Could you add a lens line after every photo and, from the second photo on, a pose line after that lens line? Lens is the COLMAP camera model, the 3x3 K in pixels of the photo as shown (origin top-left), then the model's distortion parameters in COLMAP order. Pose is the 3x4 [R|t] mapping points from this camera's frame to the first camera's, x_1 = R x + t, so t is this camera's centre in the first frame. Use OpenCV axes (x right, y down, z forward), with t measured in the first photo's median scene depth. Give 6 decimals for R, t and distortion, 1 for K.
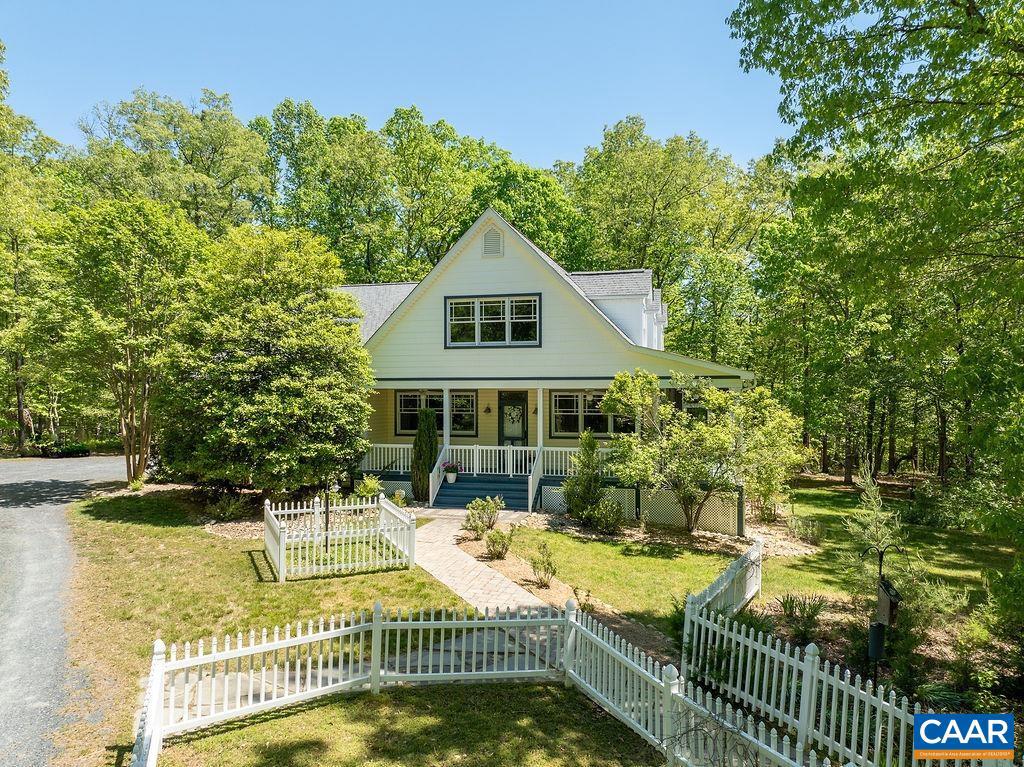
lens RADIAL K [[712.4, 0, 512.0], [0, 712.4, 383.5], [0, 0, 1]] dist [-0.059949, -0.000166]
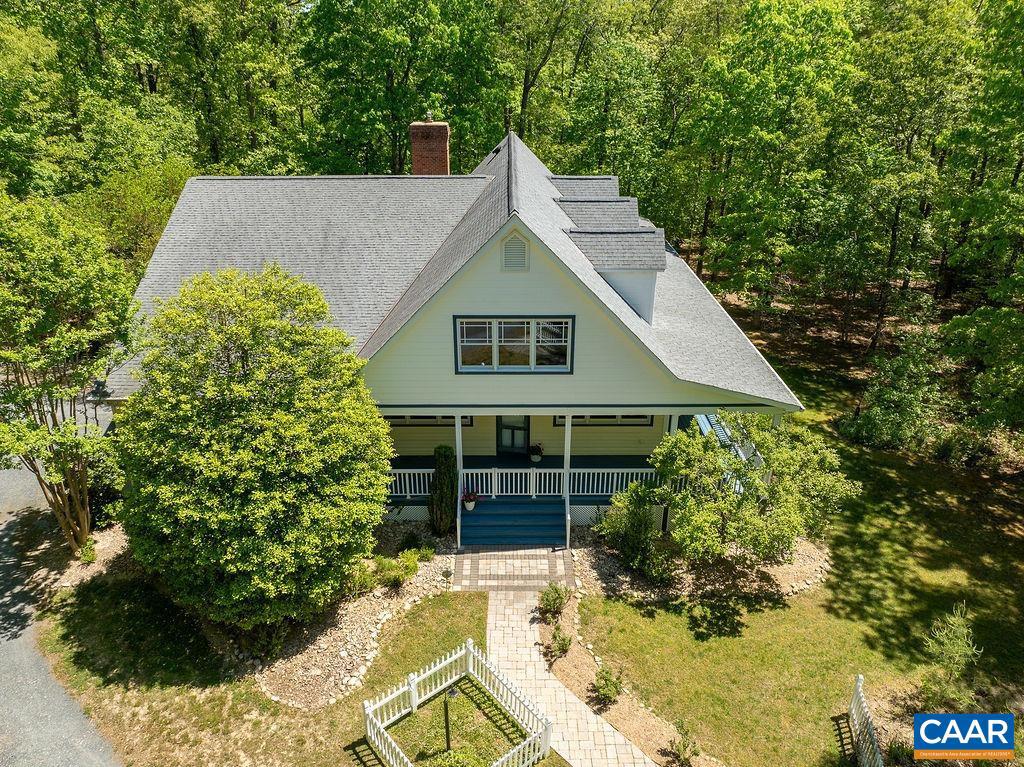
lens RADIAL K [[712.4, 0, 512.0], [0, 712.4, 383.5], [0, 0, 1]] dist [-0.059949, -0.000166]
pose [[0.964497, -0.109754, 0.240205, -0.242622], [-0.003491, 0.904174, 0.427149, -0.414096], [-0.264069, -0.412823, 0.871691, 0.248877]]
